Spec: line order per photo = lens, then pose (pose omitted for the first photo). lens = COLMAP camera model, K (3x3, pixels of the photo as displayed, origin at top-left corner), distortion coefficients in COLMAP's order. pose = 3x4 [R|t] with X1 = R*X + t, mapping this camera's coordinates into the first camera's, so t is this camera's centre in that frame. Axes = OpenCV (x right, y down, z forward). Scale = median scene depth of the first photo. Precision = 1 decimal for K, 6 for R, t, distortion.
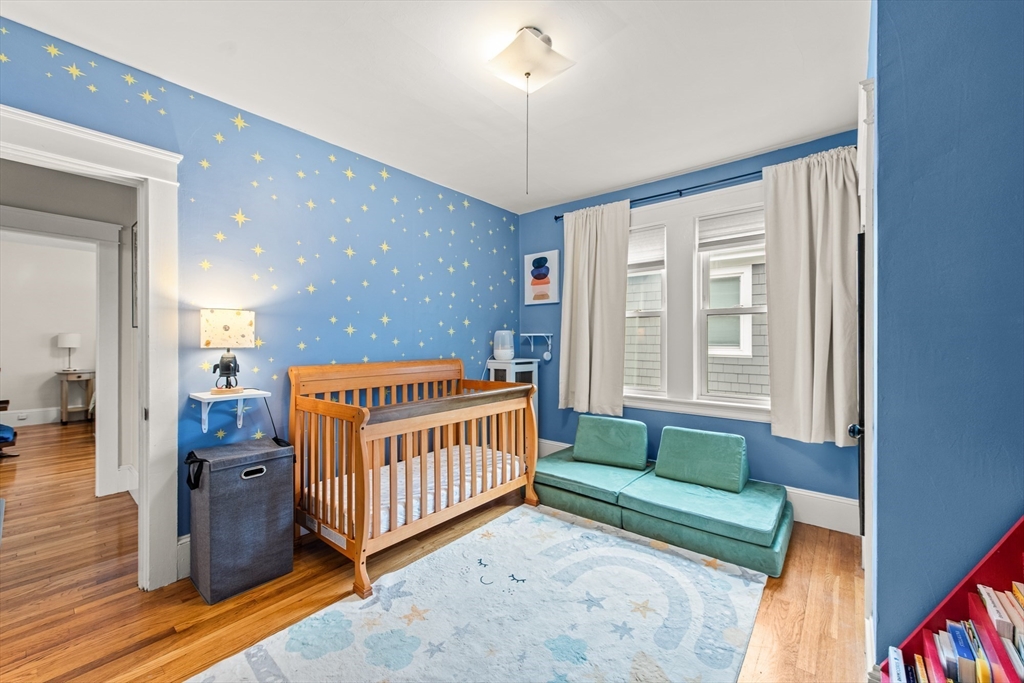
lens RADIAL K [[400.8, 0, 512.2], [0, 400.8, 340.4], [0, 0, 1]] dist [0.009049, -0.002371]
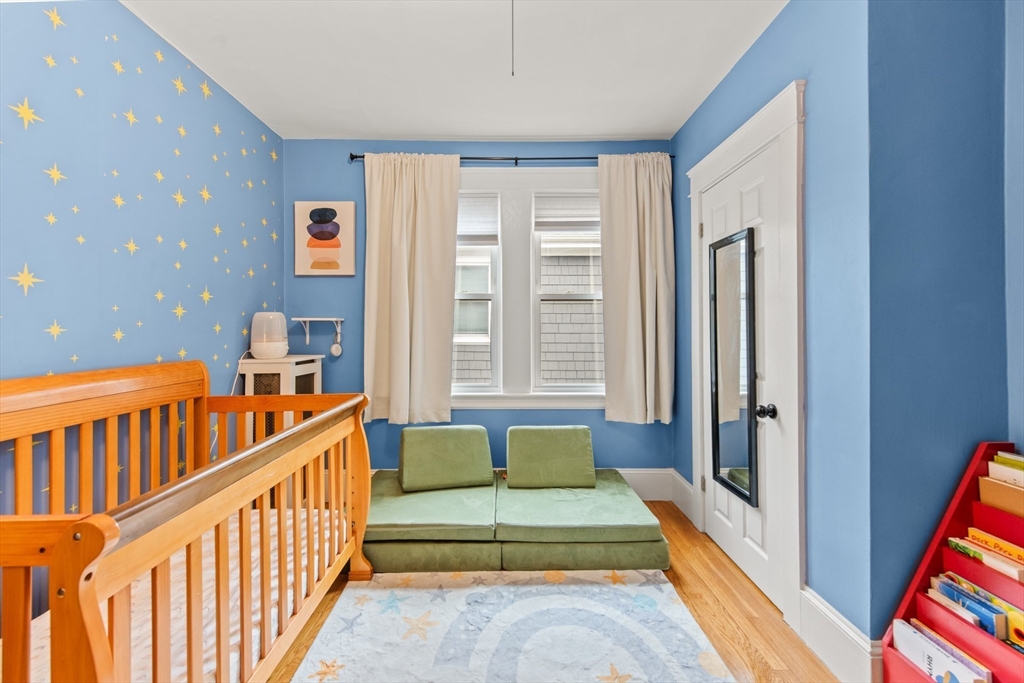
lens RADIAL K [[427.6, 0, 508.4], [0, 427.6, 324.1], [0, 0, 1]] dist [0.015408, -0.001108]
pose [[0.768672, 0.004898, 0.639624, -0.220820], [0.002129, 0.999946, -0.010215, 0.002829], [-0.639639, 0.009214, 0.768620, 0.312099]]
